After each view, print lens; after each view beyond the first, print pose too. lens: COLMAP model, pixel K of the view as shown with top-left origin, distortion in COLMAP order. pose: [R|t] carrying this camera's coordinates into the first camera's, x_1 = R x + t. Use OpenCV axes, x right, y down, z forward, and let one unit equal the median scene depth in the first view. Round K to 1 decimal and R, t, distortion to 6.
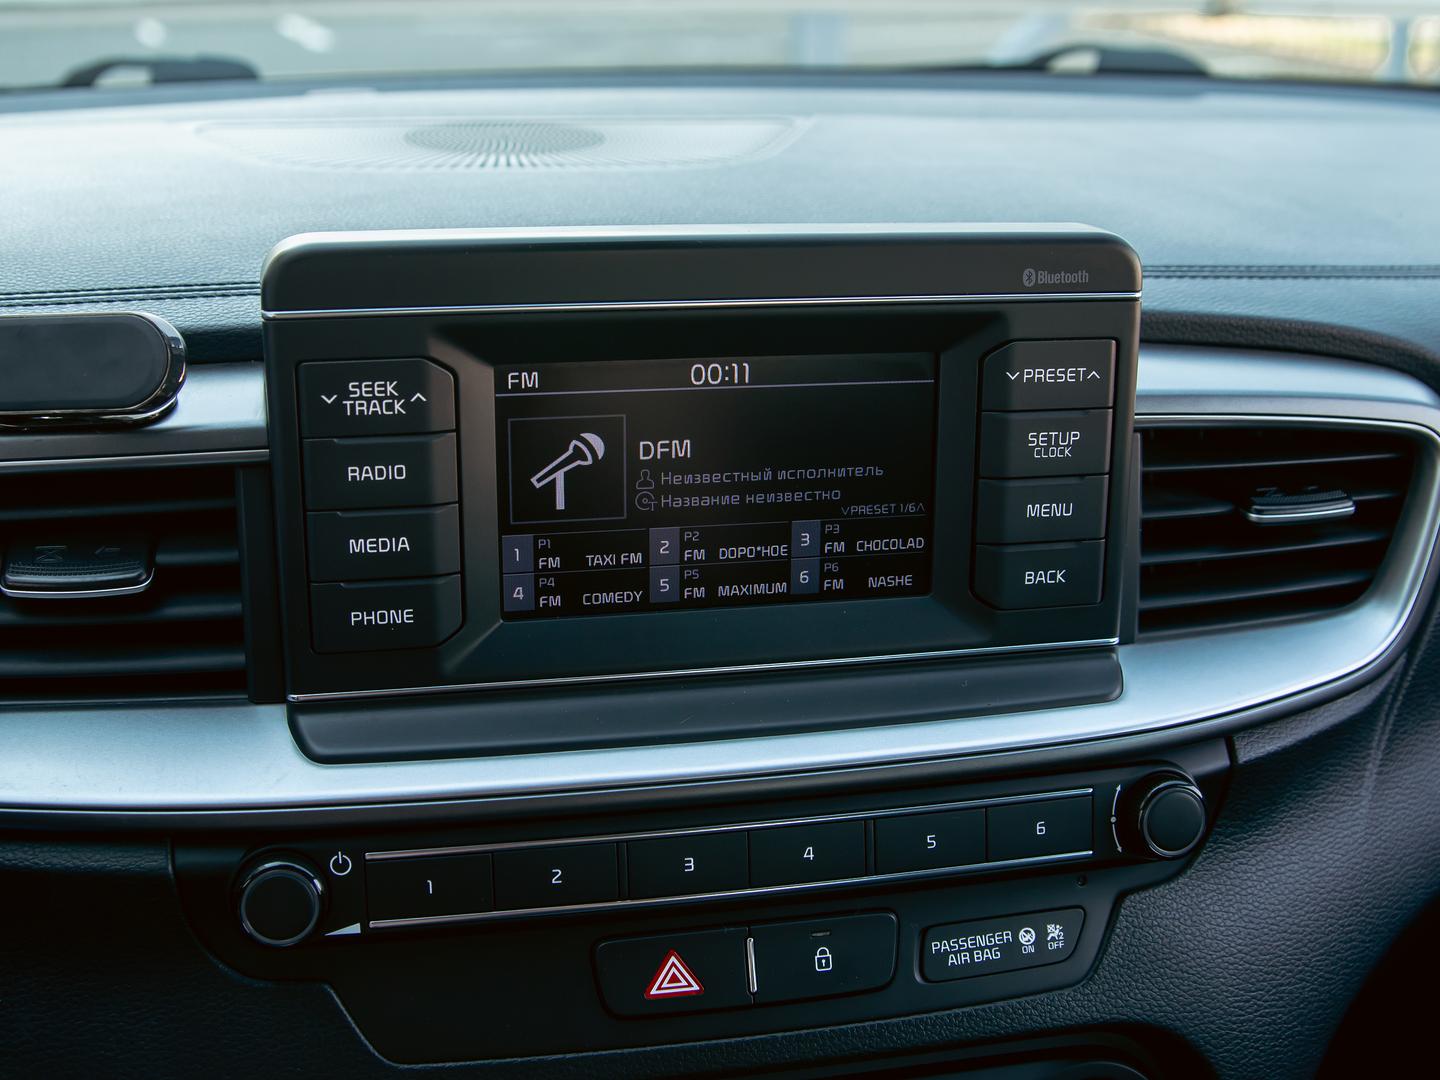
lens RADIAL K [[1742.0, 0, 720.0], [0, 1742.0, 540.0], [0, 0, 1]] dist [-0.104778, 0.031324]
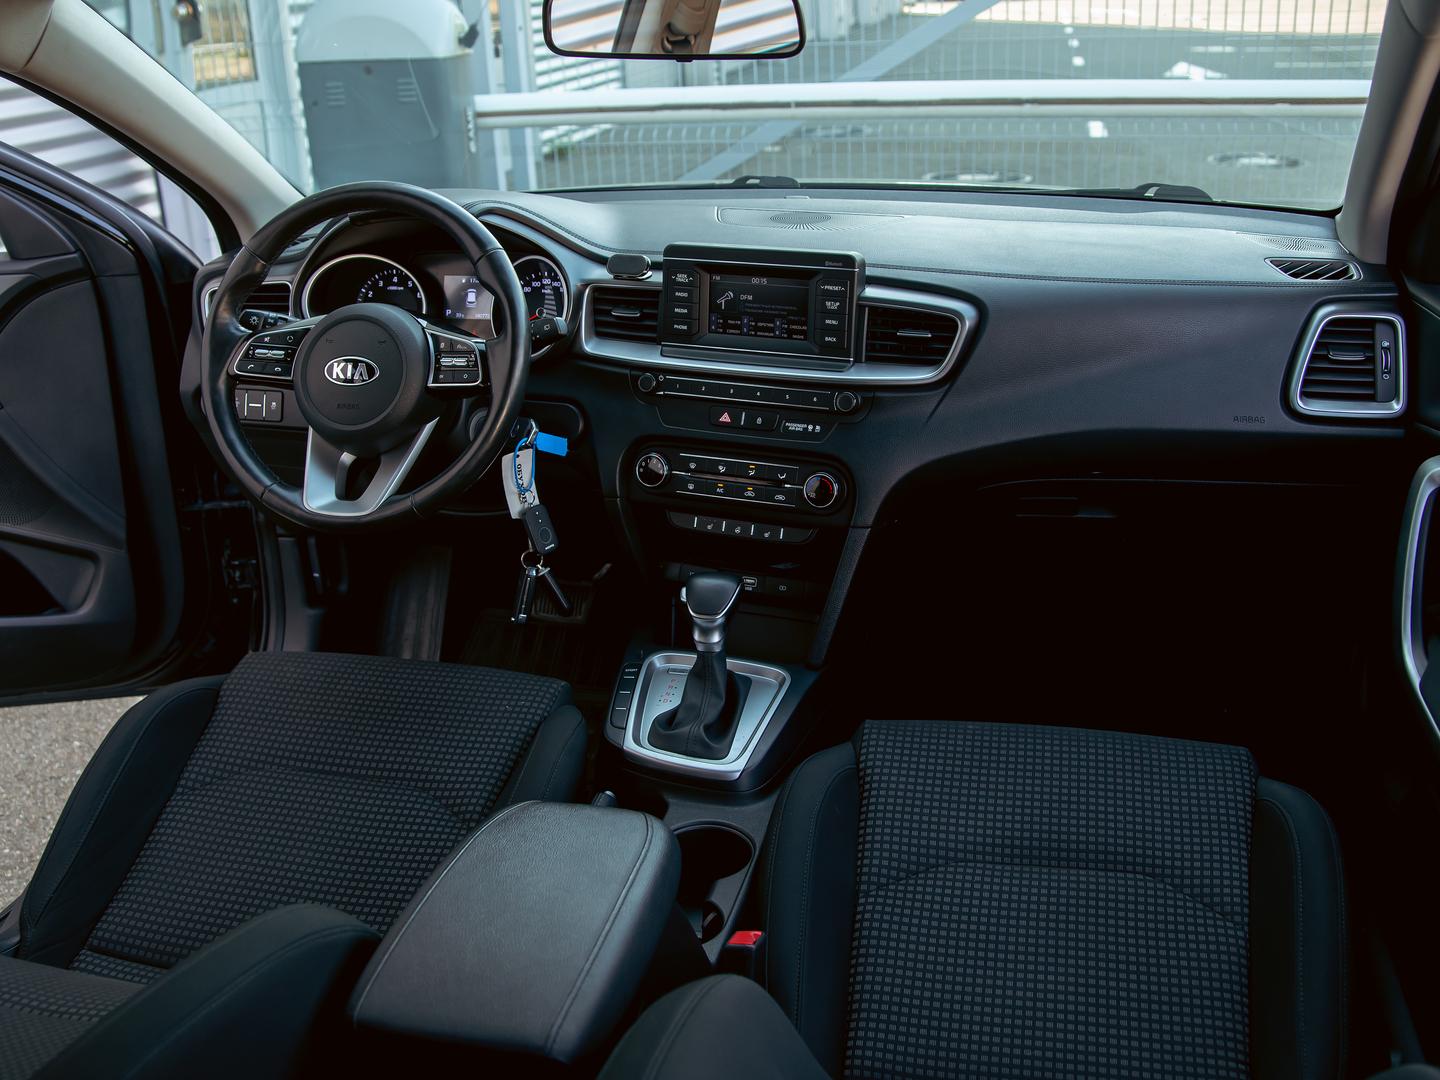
lens RADIAL K [[1742.0, 0, 720.0], [0, 1742.0, 540.0], [0, 0, 1]] dist [-0.104778, 0.031324]
pose [[0.795020, 0.158403, -0.585535, 2.461543], [-0.163054, 0.985580, 0.045236, 0.345971], [0.584257, 0.059511, 0.809384, -2.416777]]
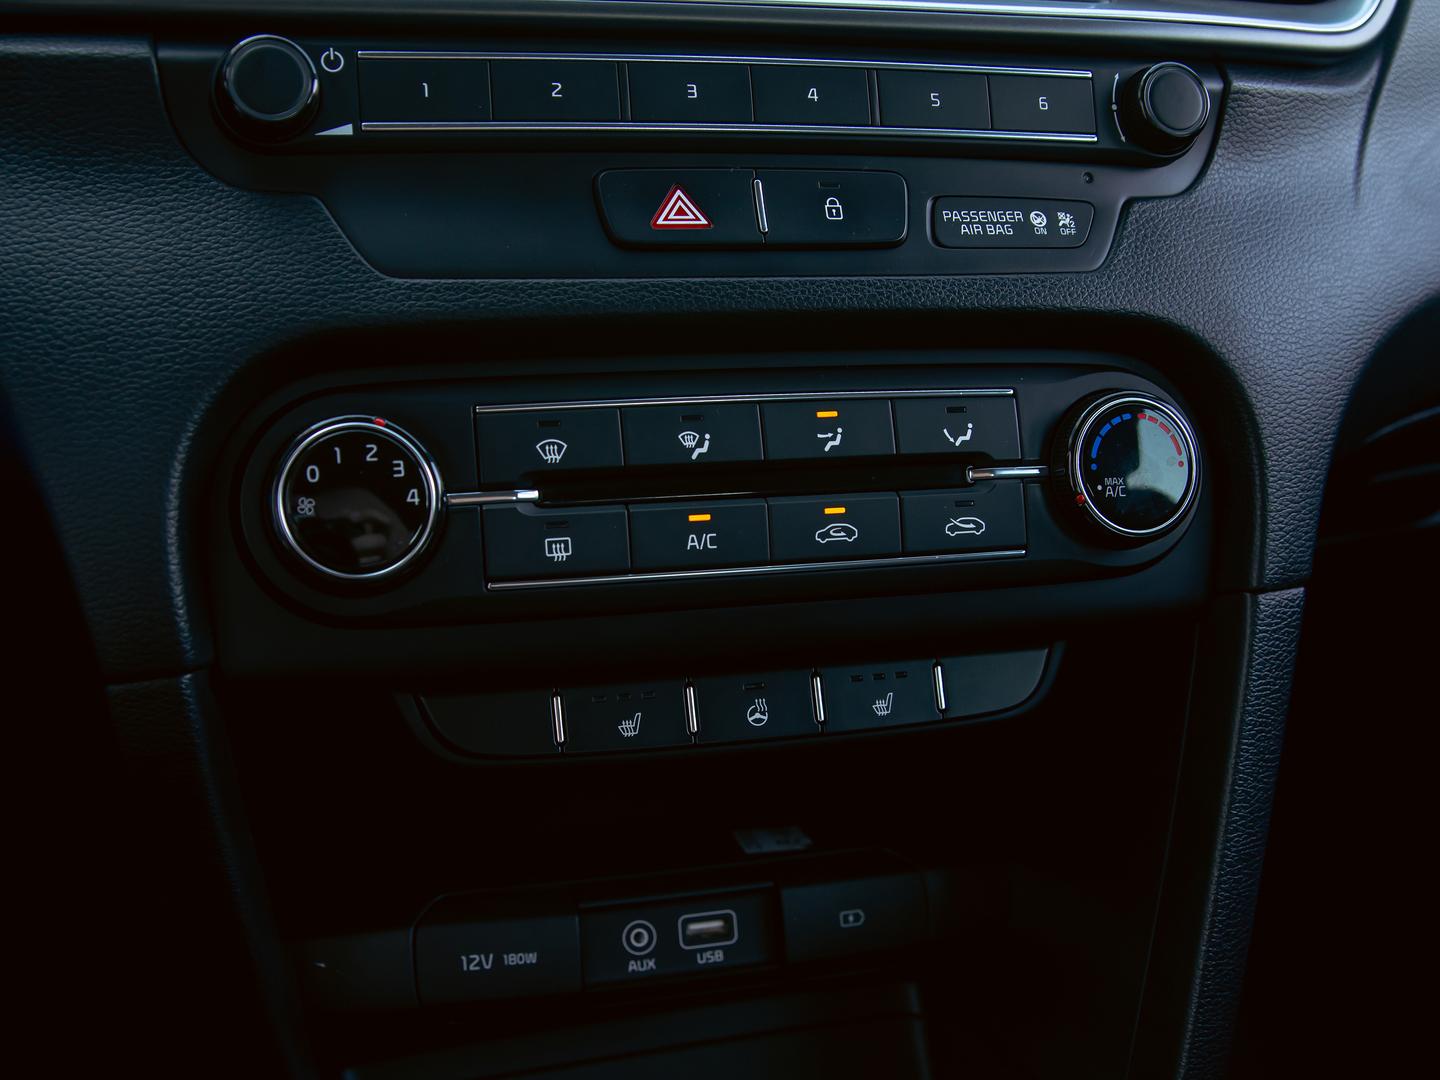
lens RADIAL K [[1742.0, 0, 720.0], [0, 1742.0, 540.0], [0, 0, 1]] dist [-0.104778, 0.031324]
pose [[0.997668, -0.038856, 0.056115, -0.063140], [0.045953, 0.990278, -0.131291, 0.537747], [-0.050468, 0.133564, 0.989754, 0.073613]]
